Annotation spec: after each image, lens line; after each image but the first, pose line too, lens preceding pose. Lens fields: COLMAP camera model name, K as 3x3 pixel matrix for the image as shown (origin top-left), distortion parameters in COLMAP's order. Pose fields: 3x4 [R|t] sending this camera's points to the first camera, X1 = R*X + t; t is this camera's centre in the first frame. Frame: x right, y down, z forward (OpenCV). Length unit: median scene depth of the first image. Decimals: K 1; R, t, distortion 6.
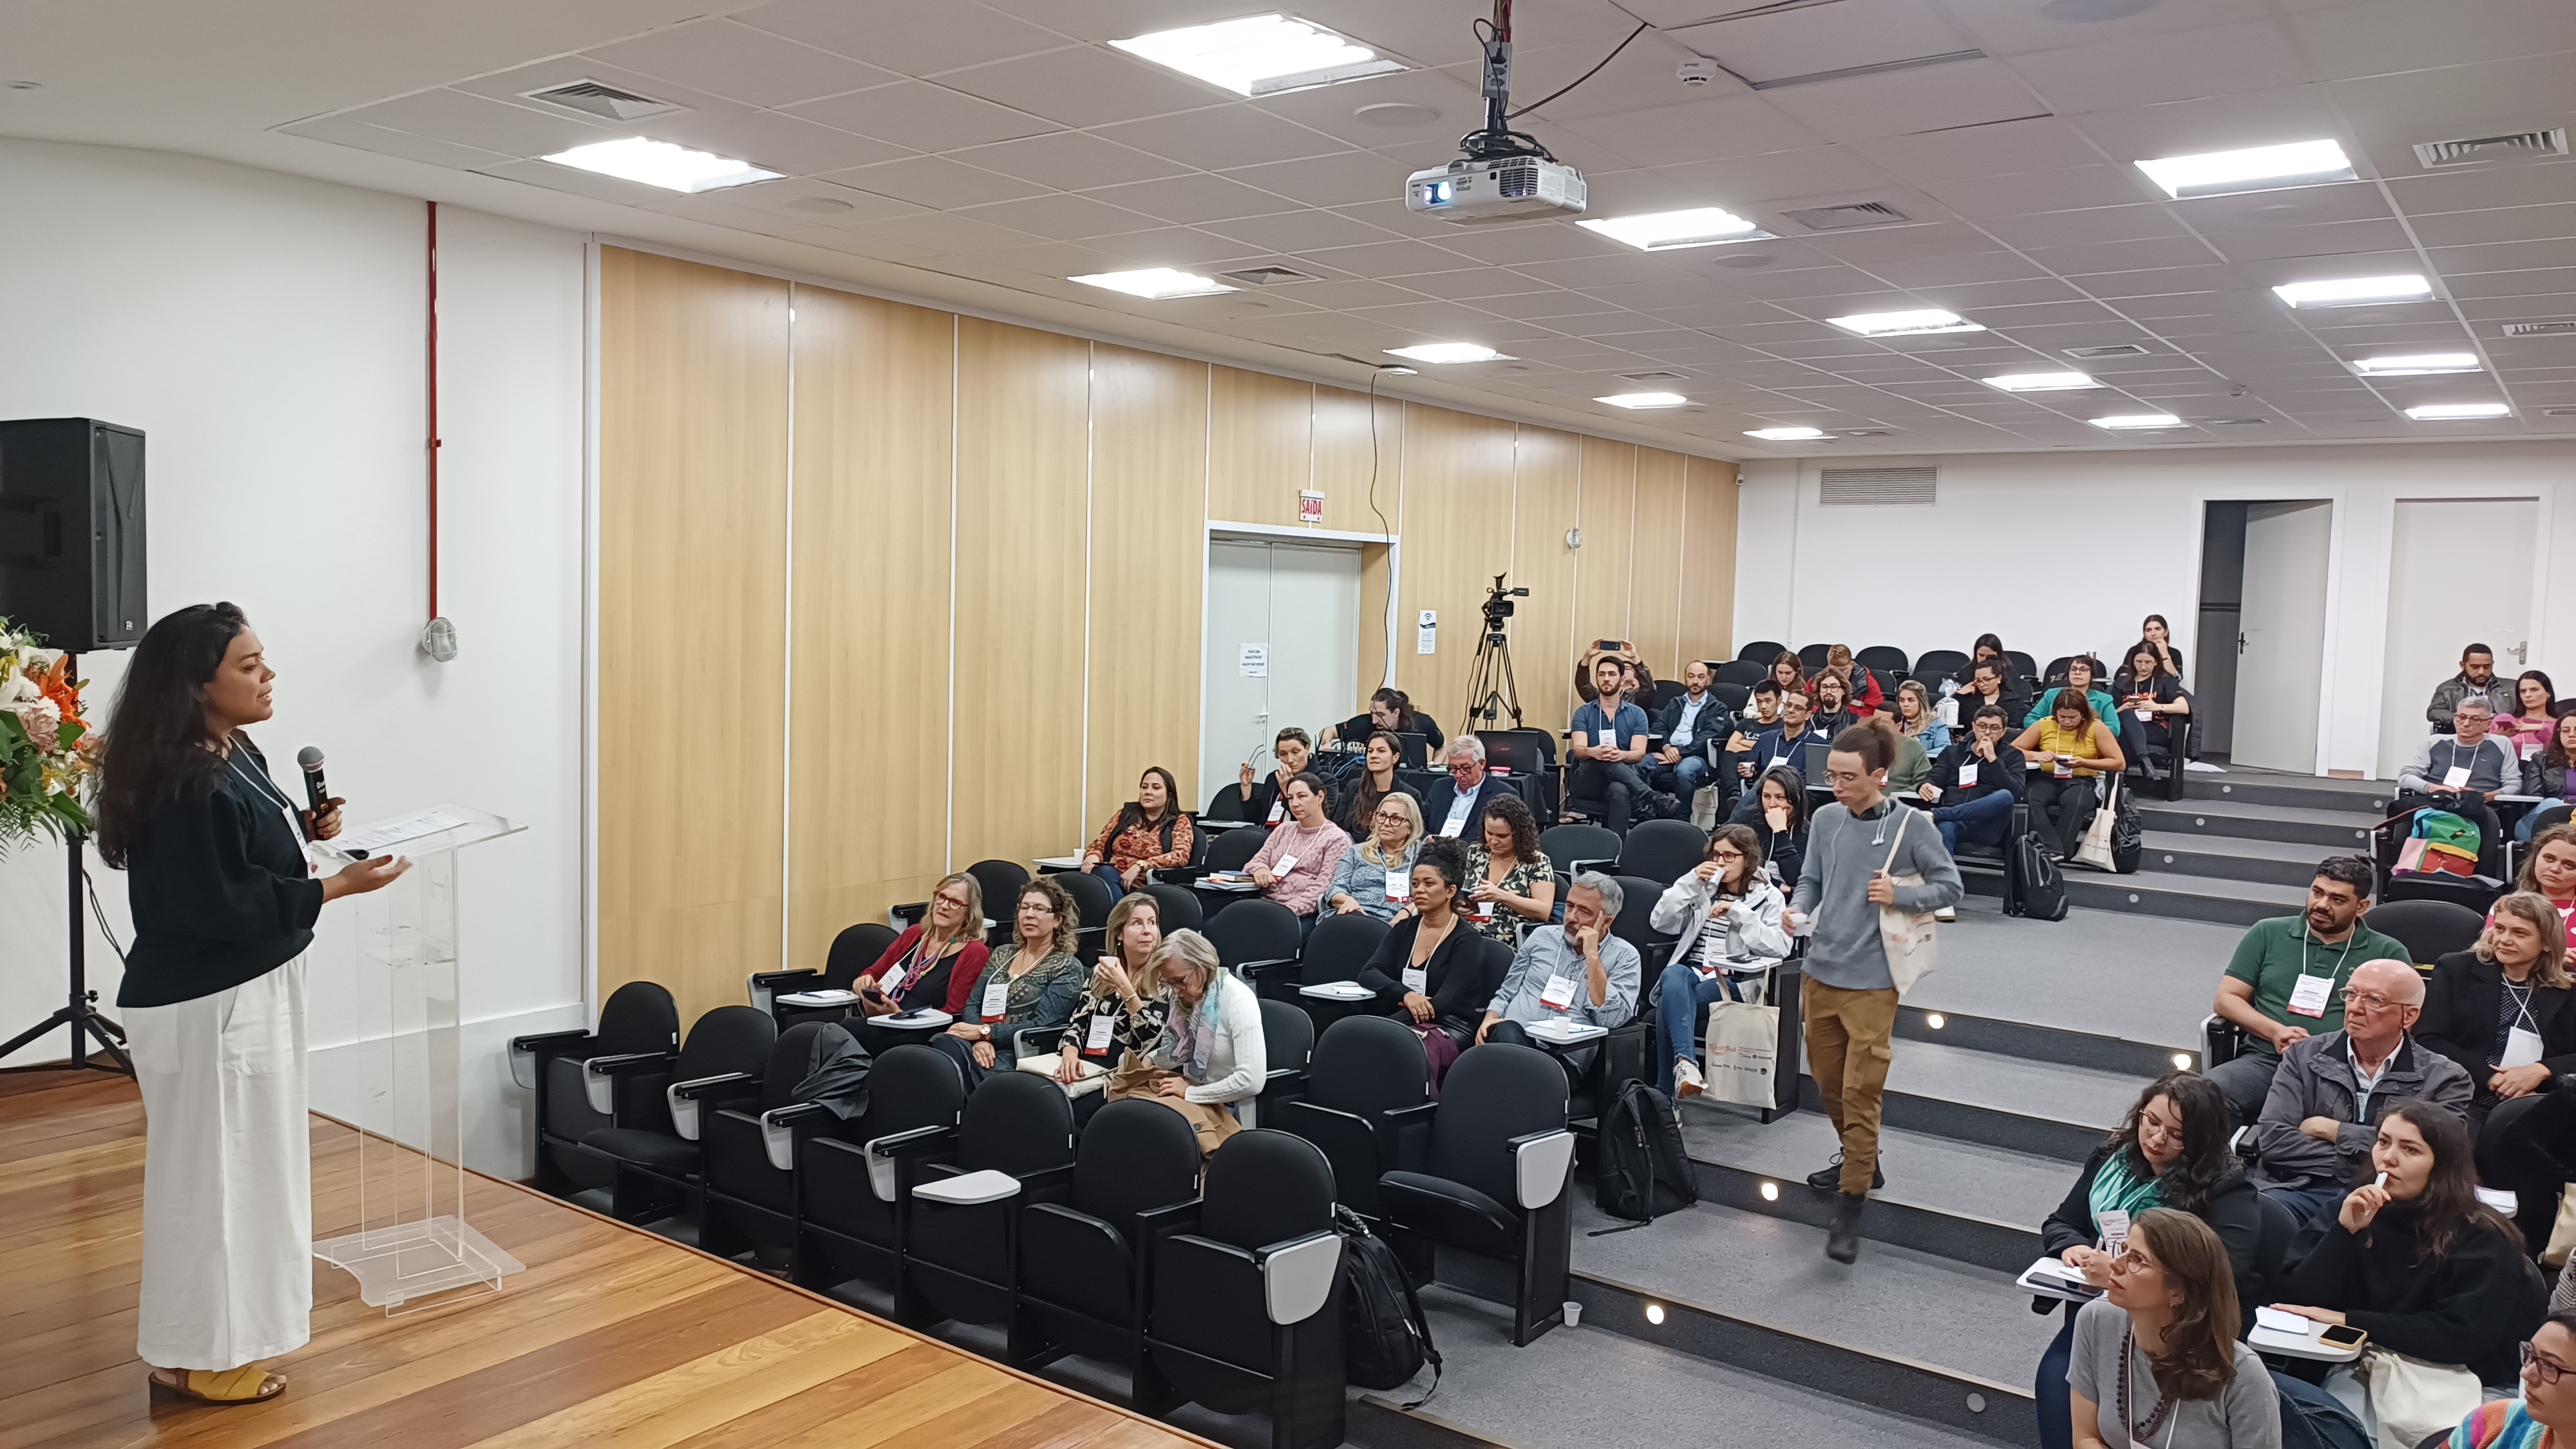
lens RADIAL K [[1850.9, 0, 1326.4], [0, 1850.9, 727.1], [0, 0, 1]] dist [0.008119, -0.004084]
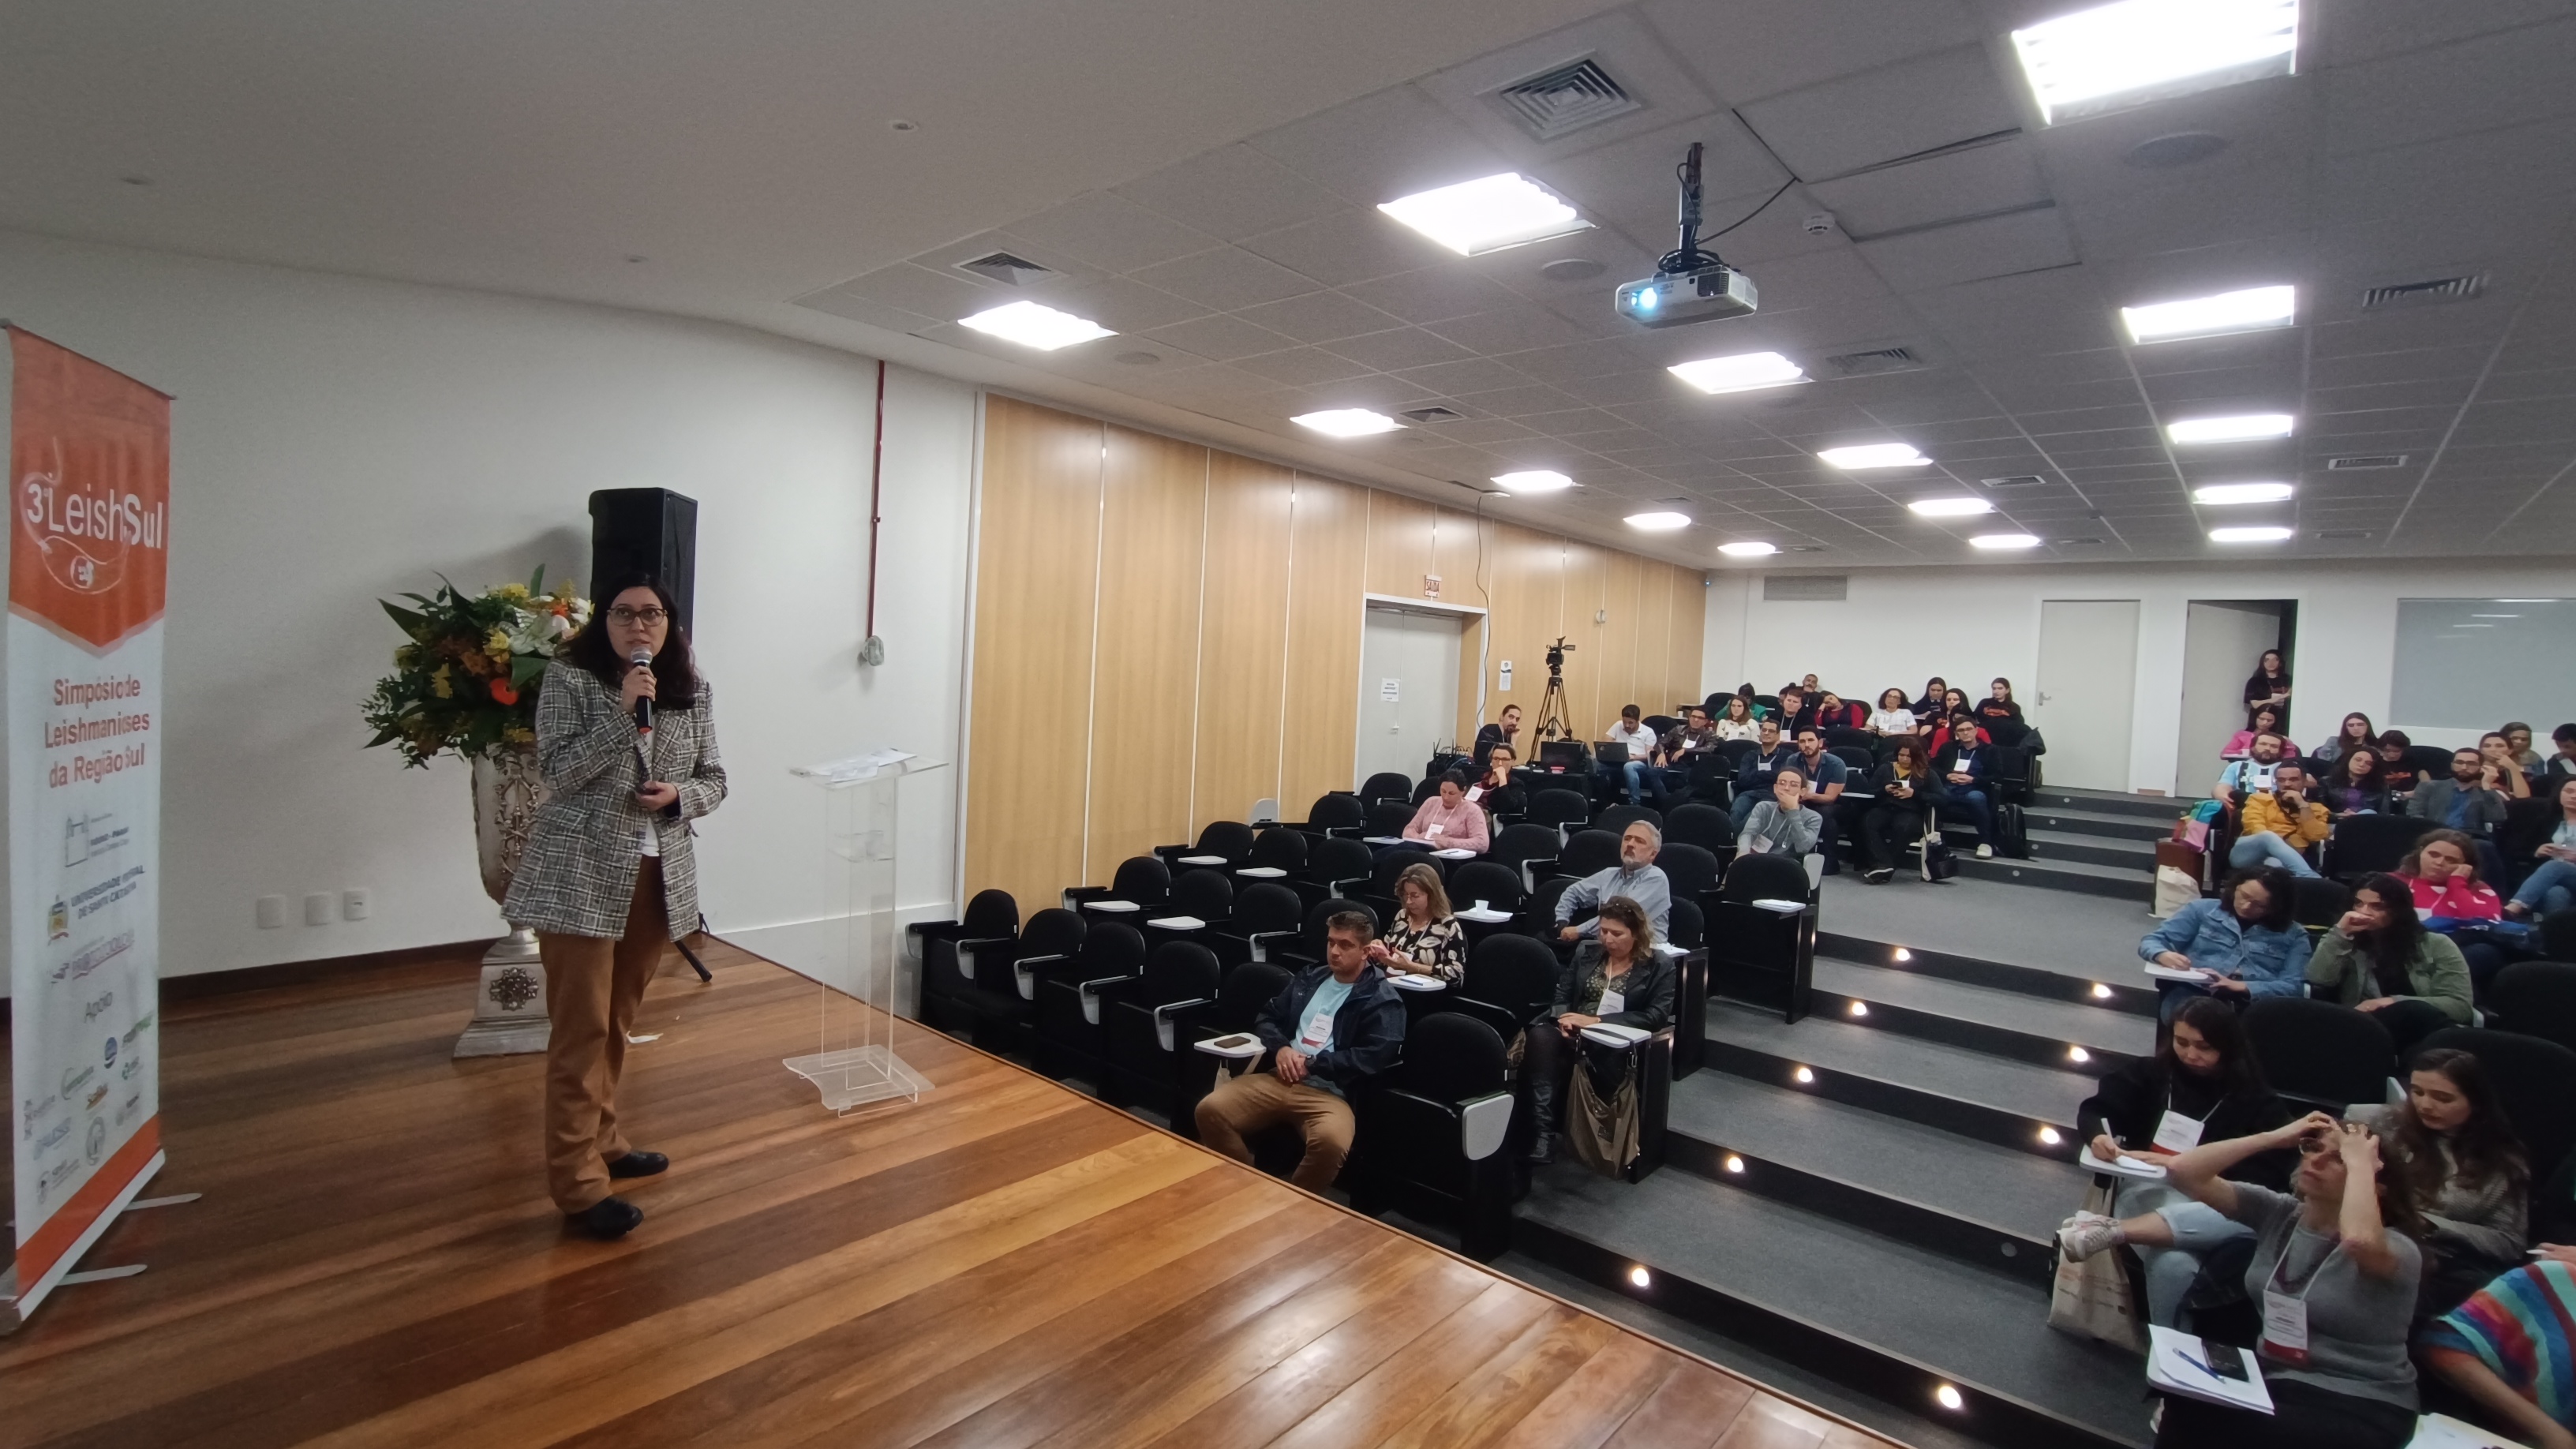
lens RADIAL K [[1188.0, 0, 1274.8], [0, 1188.0, 686.1], [0, 0, 1]] dist [-0.025551, 0.010770]
pose [[0.995042, 0.022385, -0.096906, -0.062120], [-0.027720, 0.998153, -0.054054, 0.022078], [0.095517, 0.056472, 0.993825, 0.084444]]
